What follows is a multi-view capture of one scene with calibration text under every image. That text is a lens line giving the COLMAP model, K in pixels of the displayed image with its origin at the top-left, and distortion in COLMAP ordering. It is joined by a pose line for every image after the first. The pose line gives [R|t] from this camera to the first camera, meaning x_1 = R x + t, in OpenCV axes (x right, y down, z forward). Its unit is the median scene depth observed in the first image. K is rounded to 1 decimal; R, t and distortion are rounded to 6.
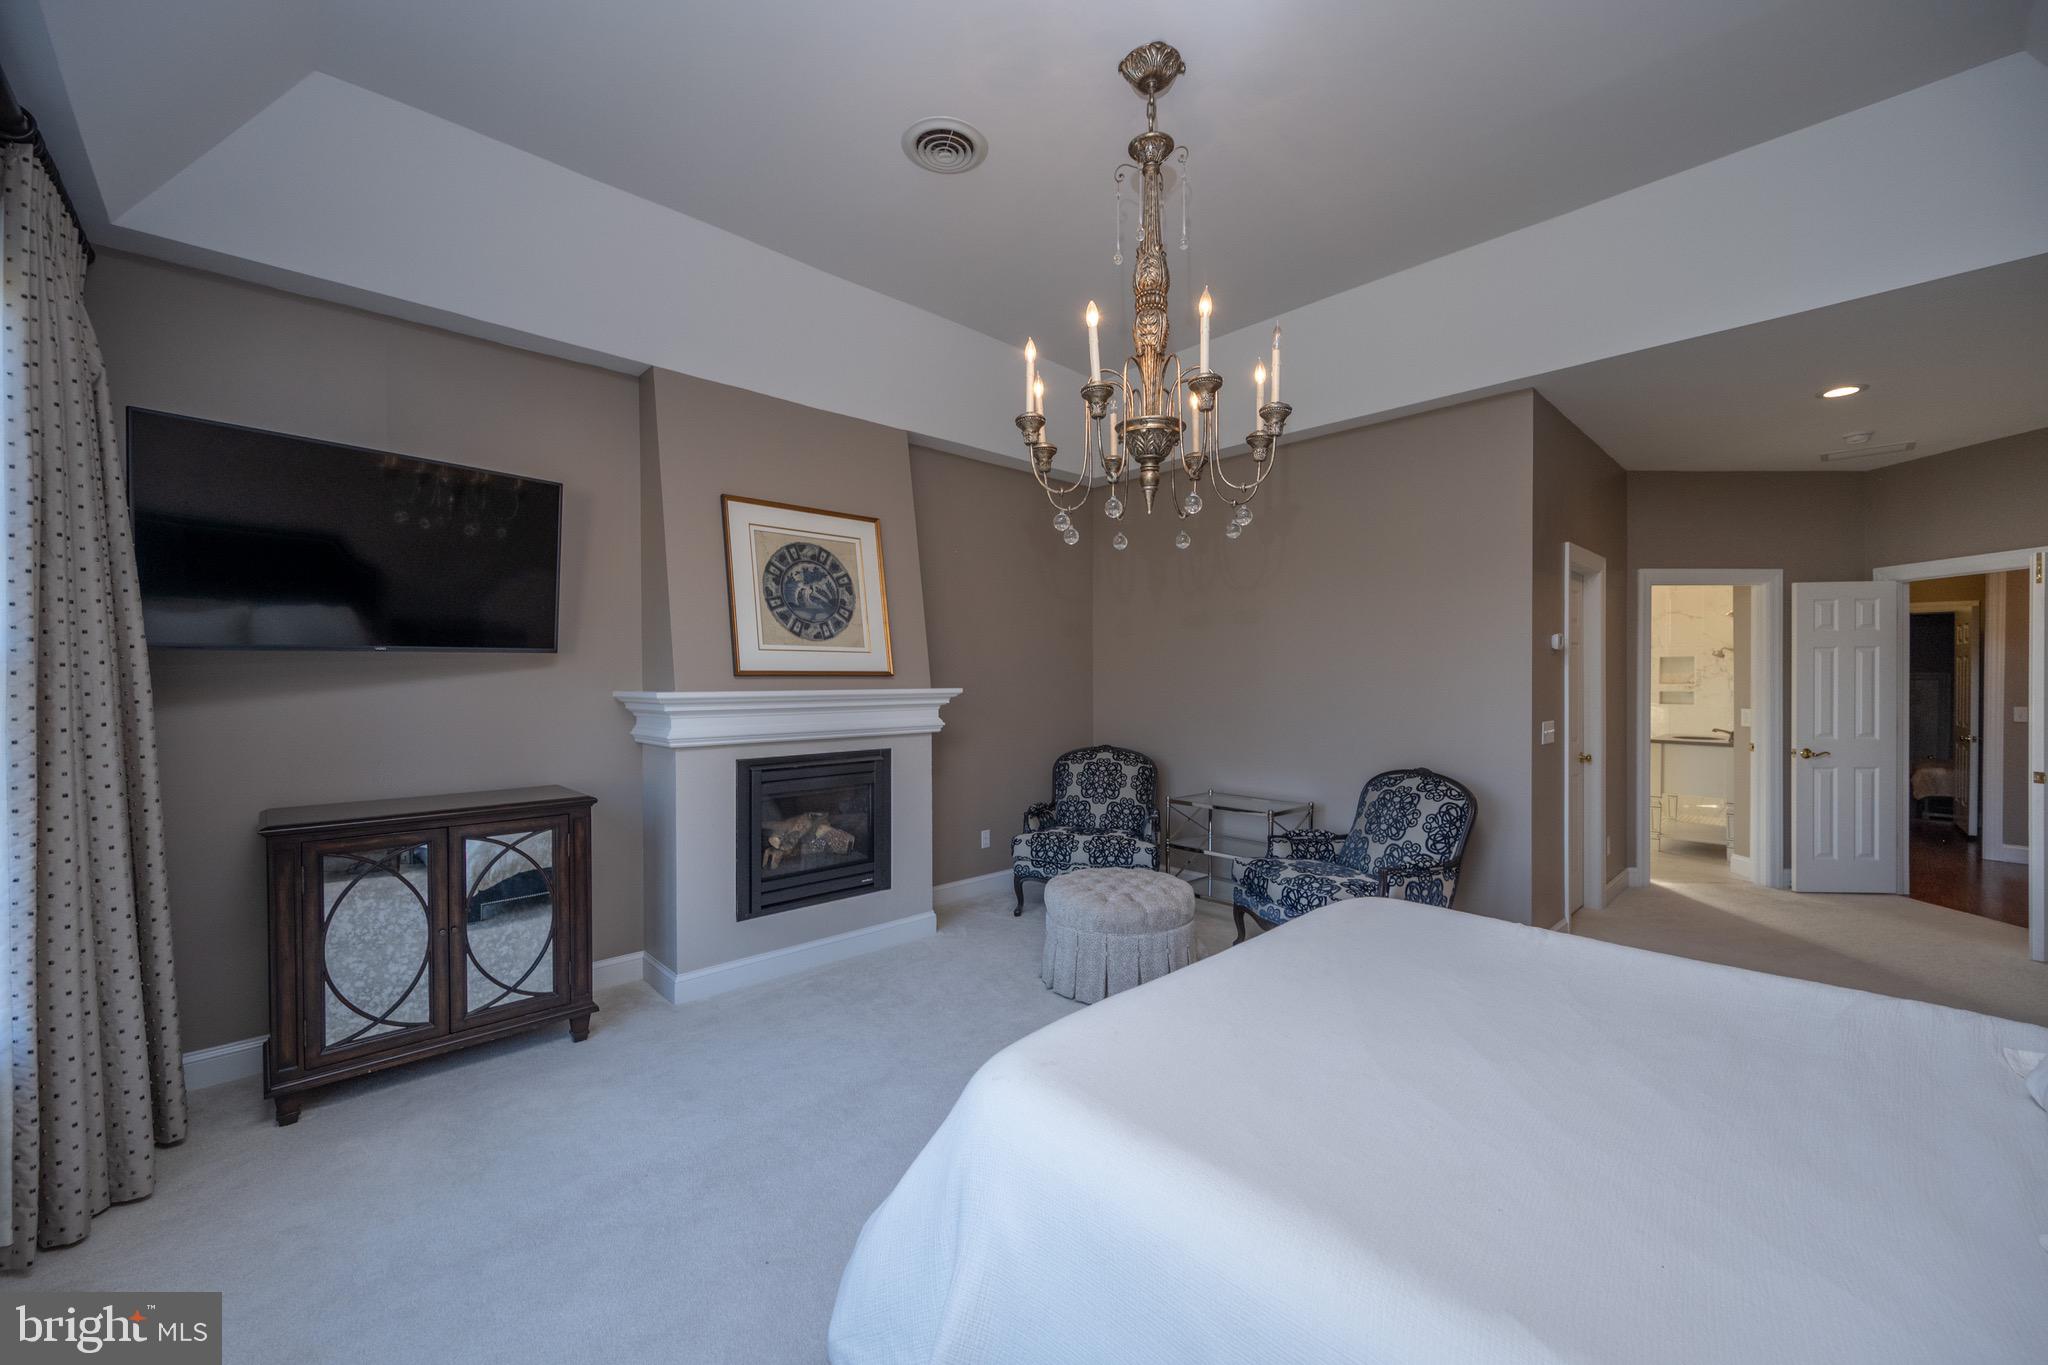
lens RADIAL K [[795.2, 0, 1029.5], [0, 795.2, 684.5], [0, 0, 1]] dist [-0.030666, 0.000020]
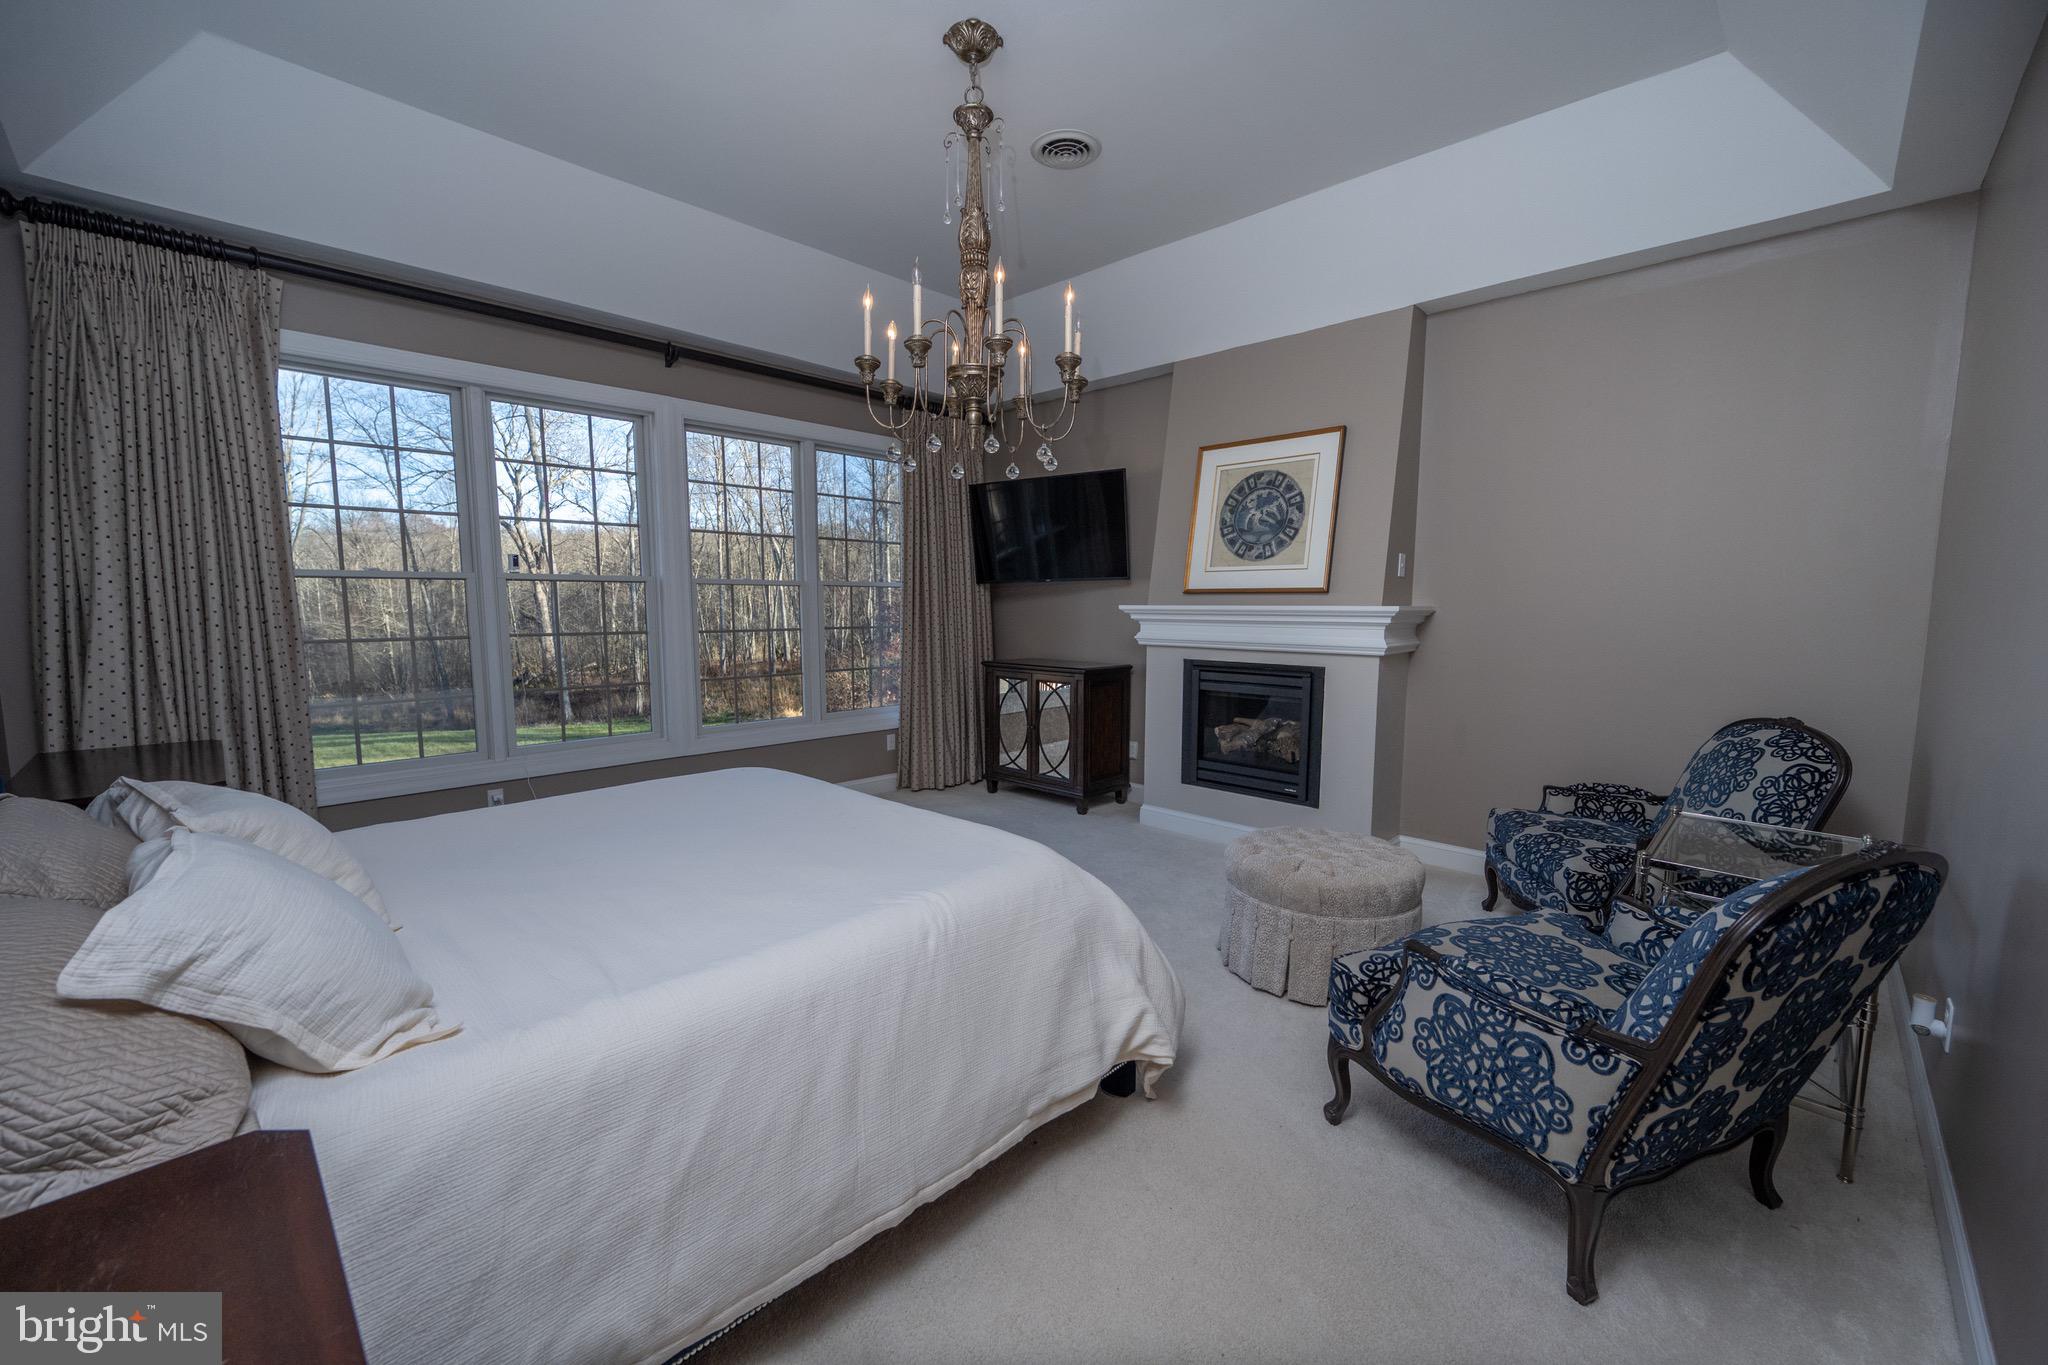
lens RADIAL K [[822.5, 0, 1032.4], [0, 822.5, 679.3], [0, 0, 1]] dist [-0.000519, -0.000062]
pose [[0.038270, 0.093850, -0.994851, 0.879770], [-0.009549, 0.995569, 0.093550, 0.005166], [0.999222, 0.005920, 0.038997, 0.647898]]
